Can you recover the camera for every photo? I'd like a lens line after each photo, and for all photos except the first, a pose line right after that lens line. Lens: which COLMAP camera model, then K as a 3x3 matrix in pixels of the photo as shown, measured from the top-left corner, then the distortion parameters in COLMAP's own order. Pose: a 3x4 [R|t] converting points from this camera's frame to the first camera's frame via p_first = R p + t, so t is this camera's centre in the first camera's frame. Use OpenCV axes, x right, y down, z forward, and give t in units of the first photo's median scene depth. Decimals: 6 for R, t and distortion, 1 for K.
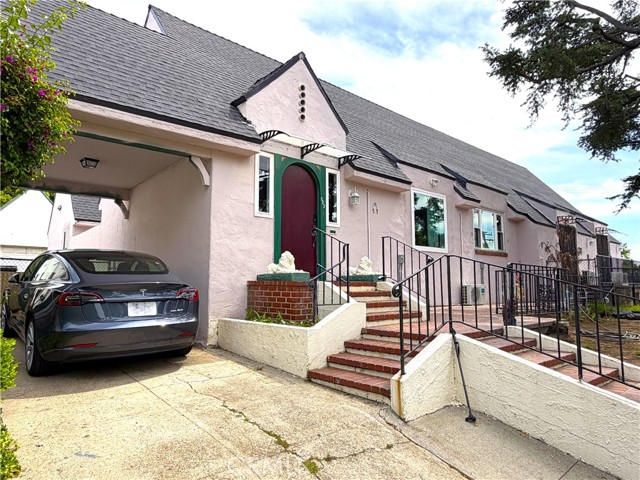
lens RADIAL K [[417.6, 0, 314.6], [0, 417.6, 237.7], [0, 0, 1]] dist [0.013995, 0.001821]
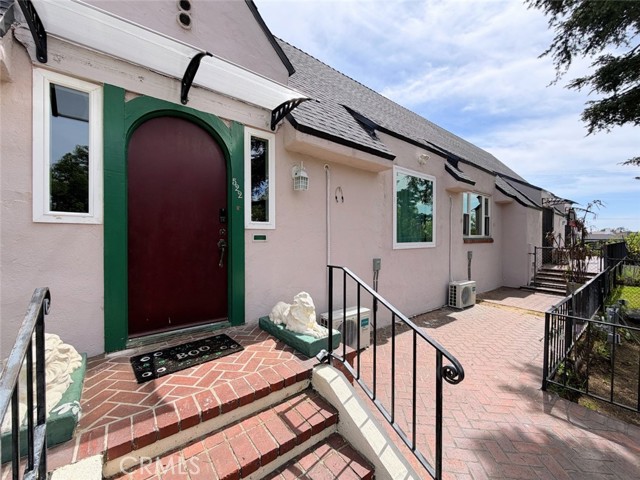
lens RADIAL K [[260.5, 0, 320.0], [0, 260.5, 241.2], [0, 0, 1]] dist [-0.007794, -0.000132]
pose [[0.999136, -0.000383, -0.041560, 0.123222], [0.005770, 0.991552, 0.129580, -0.048371], [0.041159, -0.129708, 0.990698, 0.538064]]
